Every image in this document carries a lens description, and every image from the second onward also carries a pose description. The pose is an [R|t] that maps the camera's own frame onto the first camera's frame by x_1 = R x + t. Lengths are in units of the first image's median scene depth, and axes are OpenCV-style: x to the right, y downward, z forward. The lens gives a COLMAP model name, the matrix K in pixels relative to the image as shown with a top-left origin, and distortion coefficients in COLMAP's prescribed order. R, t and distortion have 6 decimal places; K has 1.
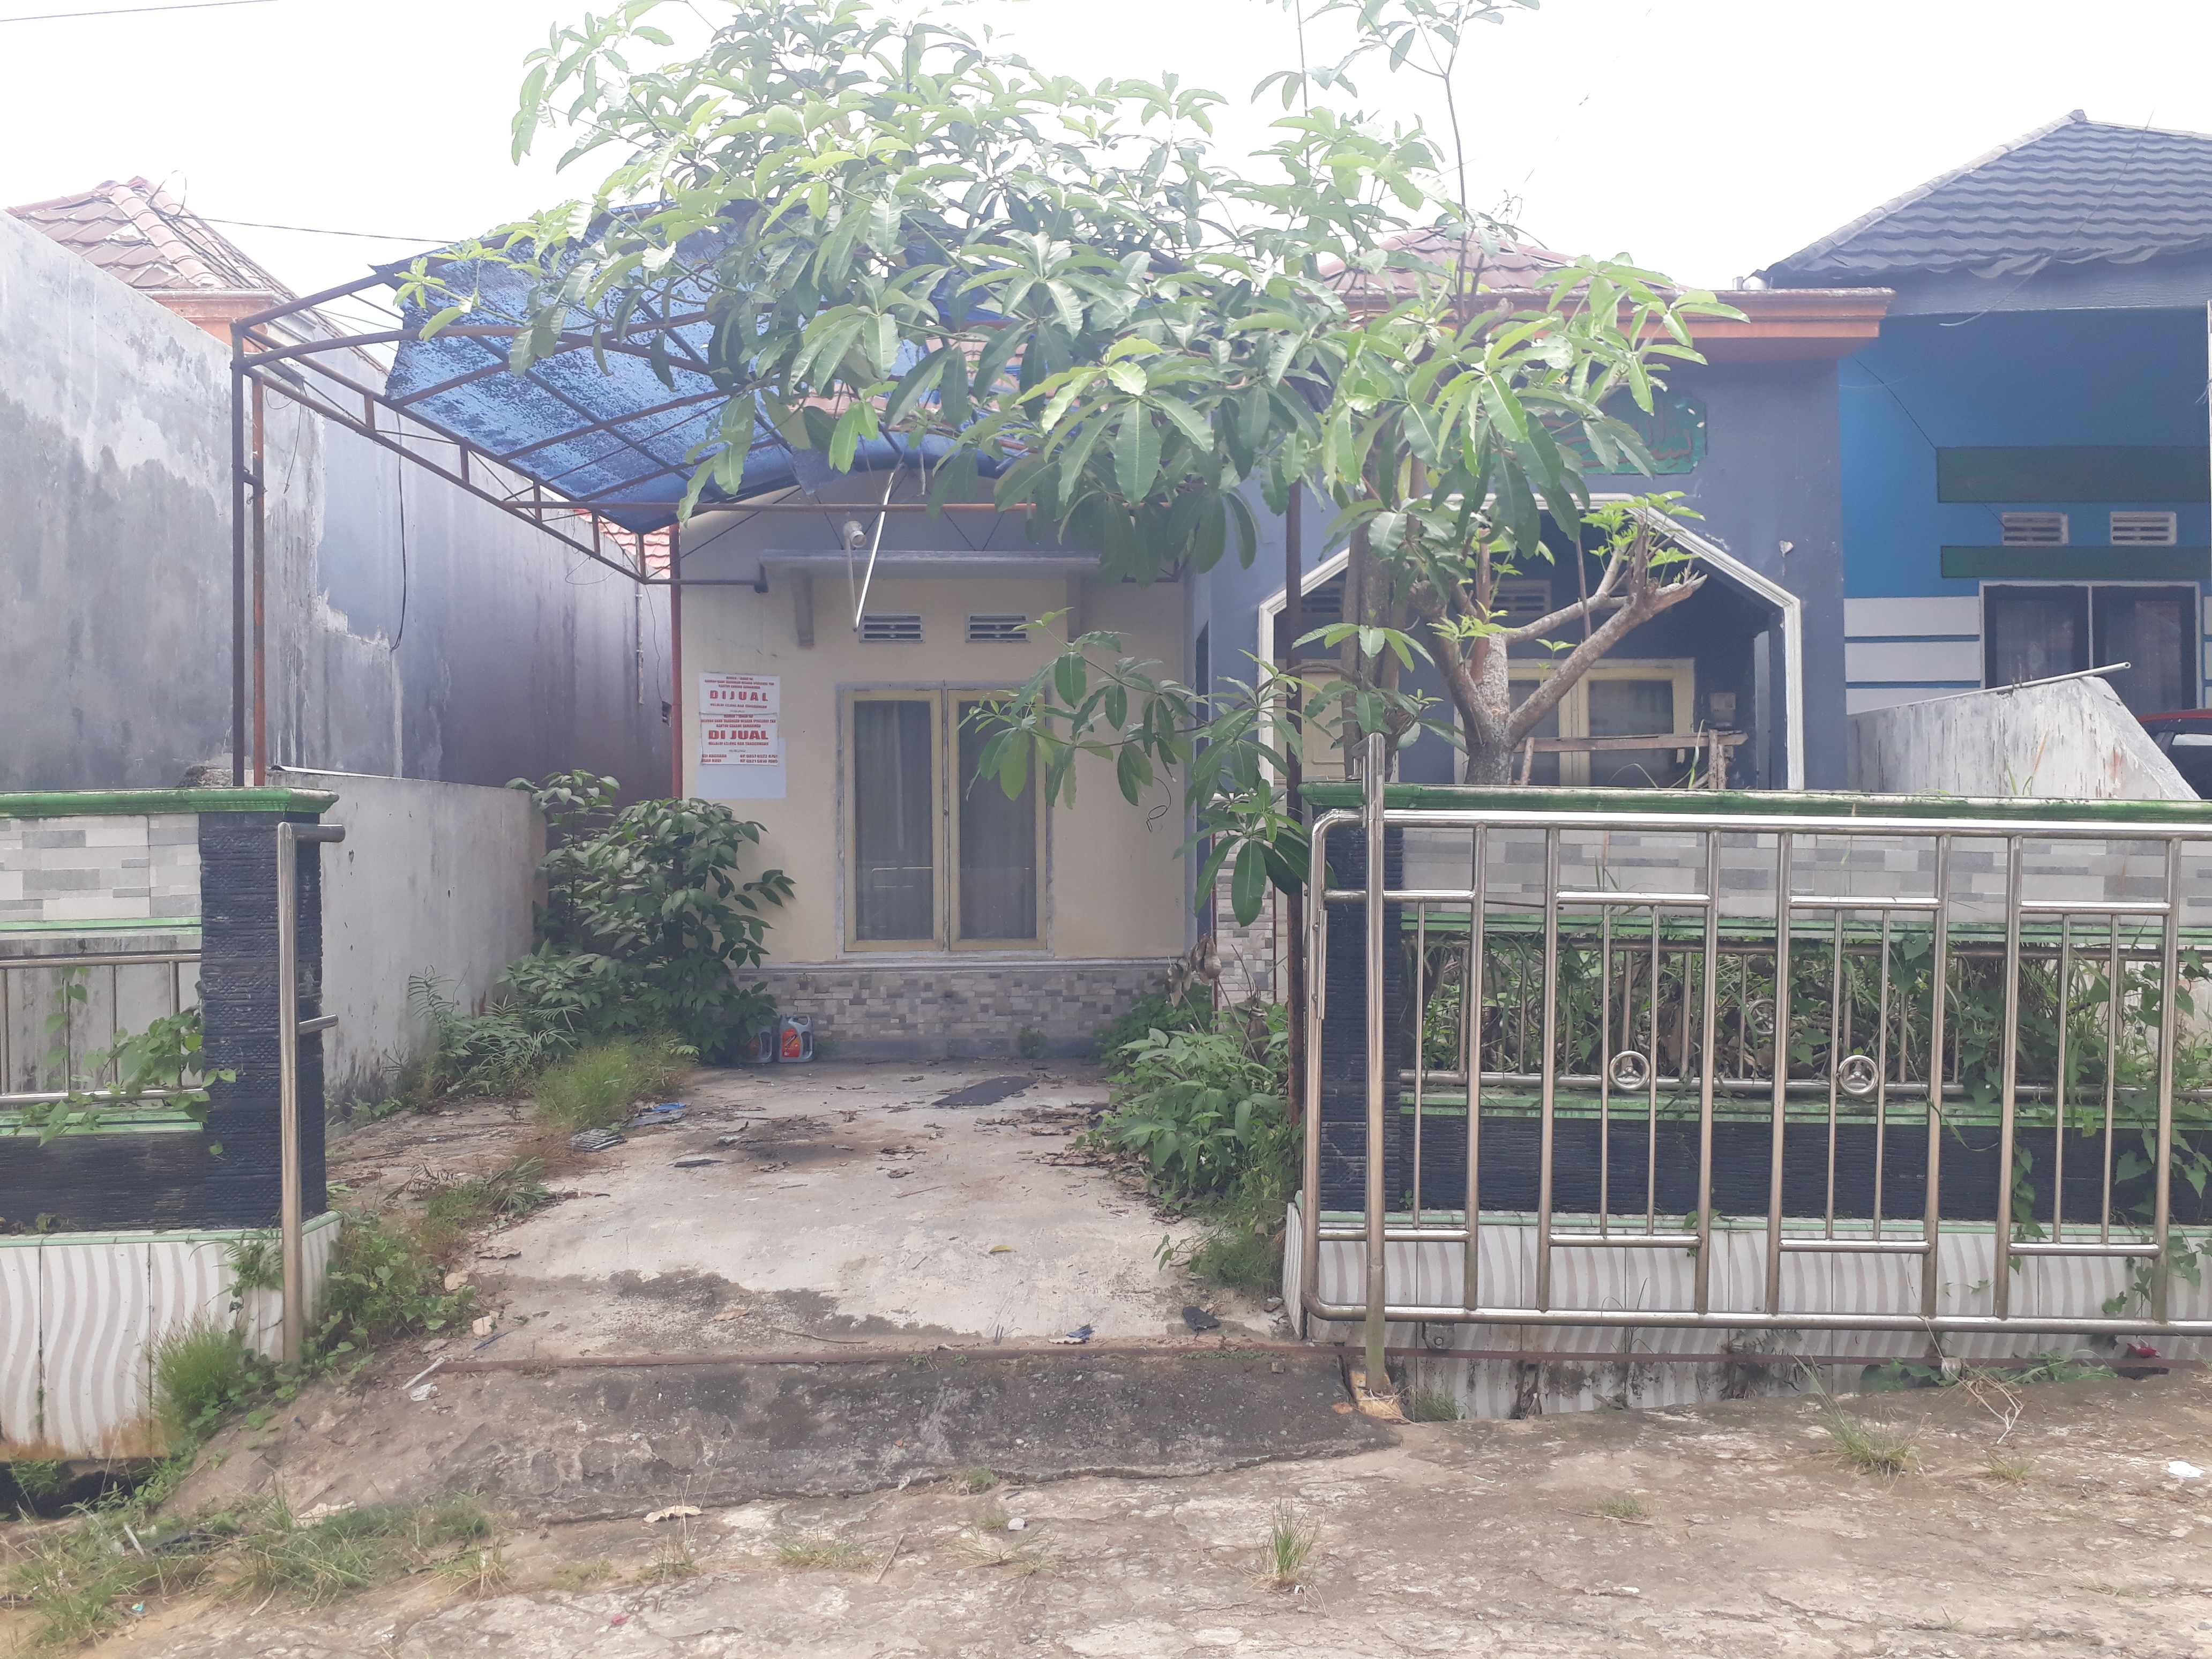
lens RADIAL K [[1730.2, 0, 1106.0], [0, 1730.2, 829.5], [0, 0, 1]] dist [0.011316, -0.011753]
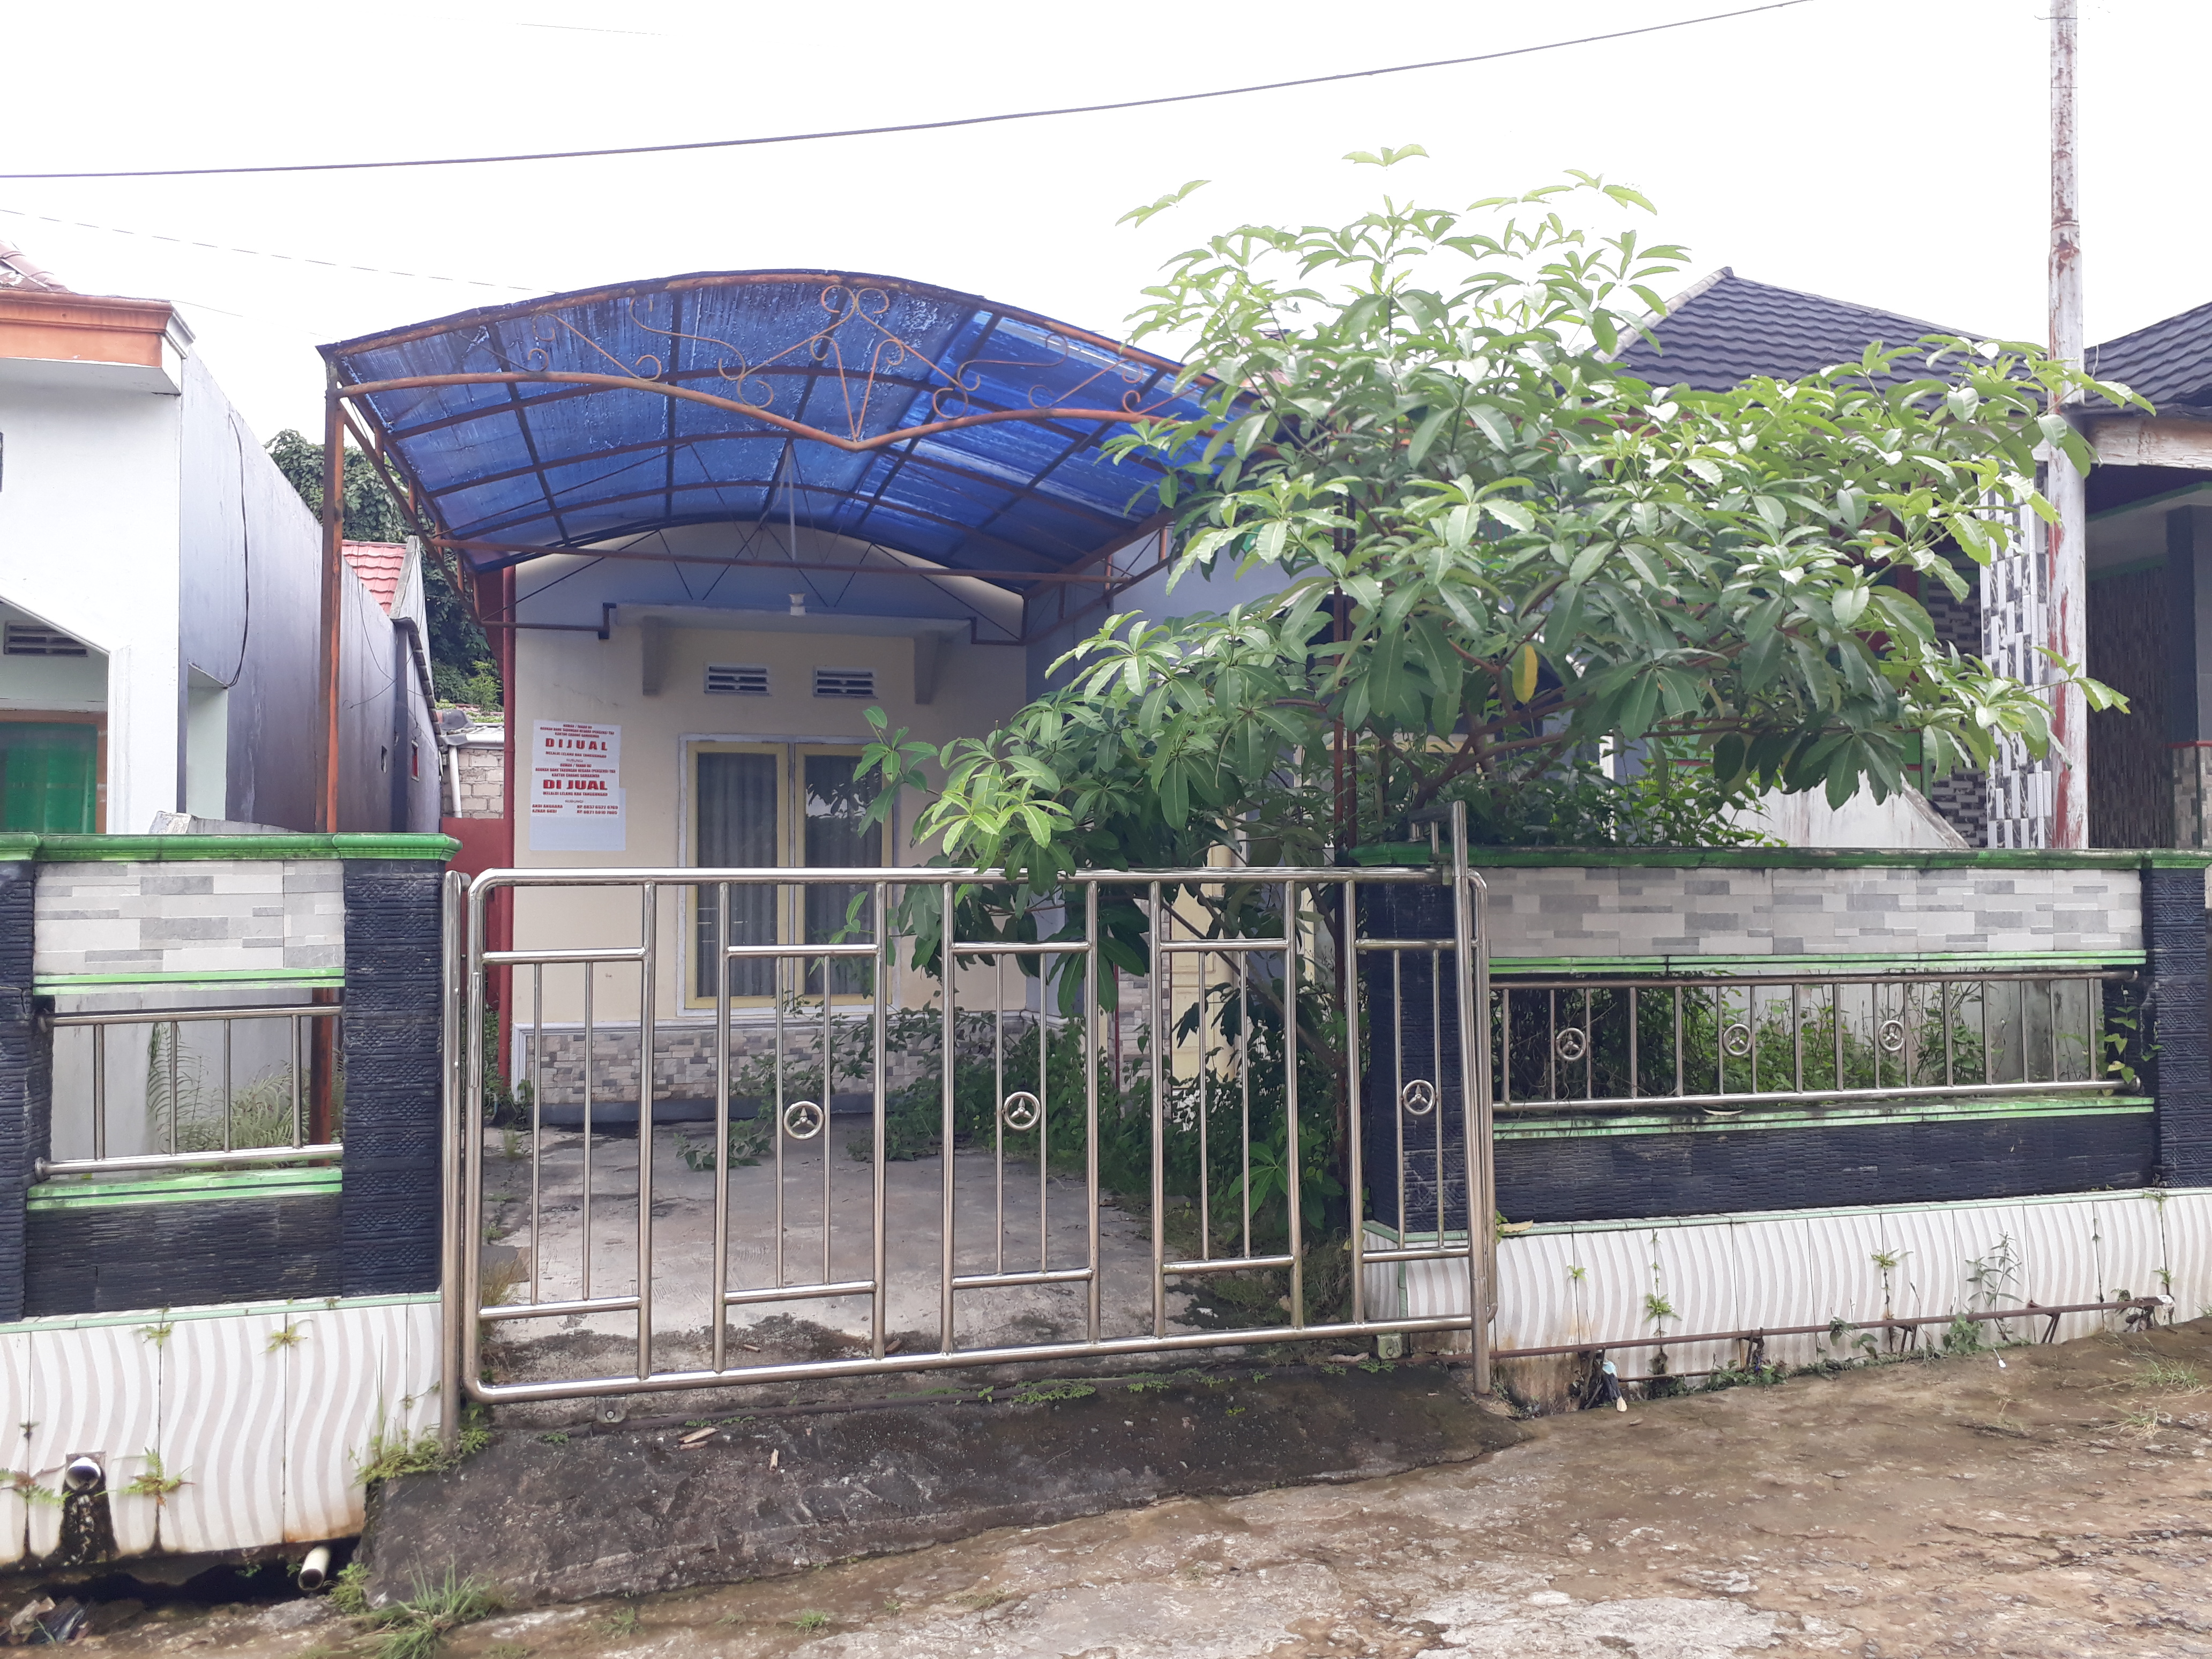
lens RADIAL K [[1738.1, 0, 1099.4], [0, 1738.1, 828.6], [0, 0, 1]] dist [-0.003053, 0.006939]
pose [[0.971328, 0.015258, 0.237255, -0.262211], [-0.007248, 0.999375, -0.034599, 0.002817], [-0.237635, 0.031887, 0.970831, -0.025043]]
